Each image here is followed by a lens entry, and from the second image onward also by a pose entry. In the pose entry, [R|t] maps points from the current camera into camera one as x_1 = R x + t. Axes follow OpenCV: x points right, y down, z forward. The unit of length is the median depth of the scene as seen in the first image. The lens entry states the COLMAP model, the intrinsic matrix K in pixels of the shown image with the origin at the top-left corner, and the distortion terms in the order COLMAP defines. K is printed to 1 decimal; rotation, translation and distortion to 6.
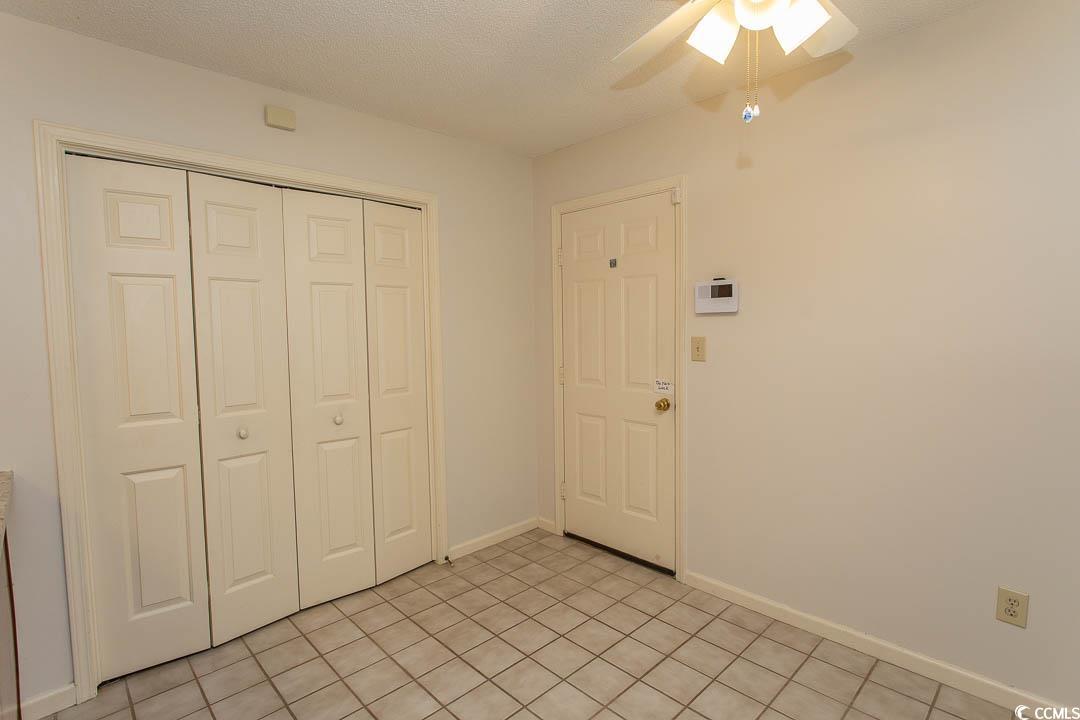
lens RADIAL K [[522.4, 0, 540.4], [0, 522.4, 361.9], [0, 0, 1]] dist [-0.001534, -0.001935]
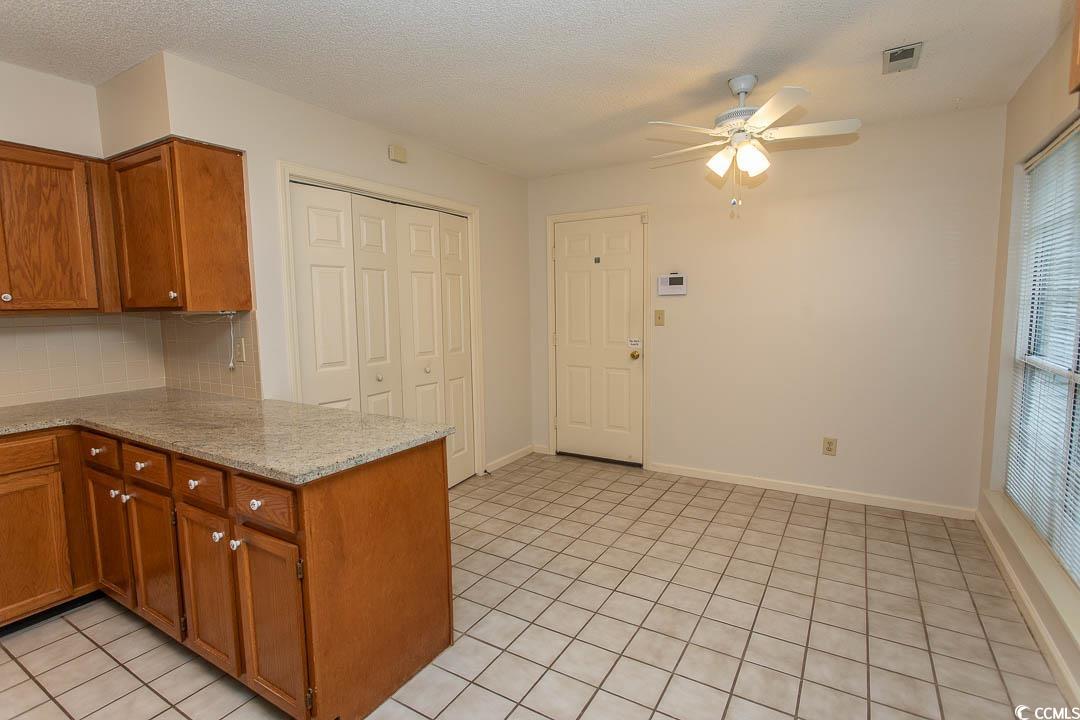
lens RADIAL K [[522.4, 0, 542.5], [0, 522.4, 359.0], [0, 0, 1]] dist [-0.001534, -0.001935]
pose [[0.966533, -0.024395, 0.255381, -0.403061], [0.015886, 0.999249, 0.035332, 0.034278], [-0.256051, -0.030092, 0.966195, -0.390482]]
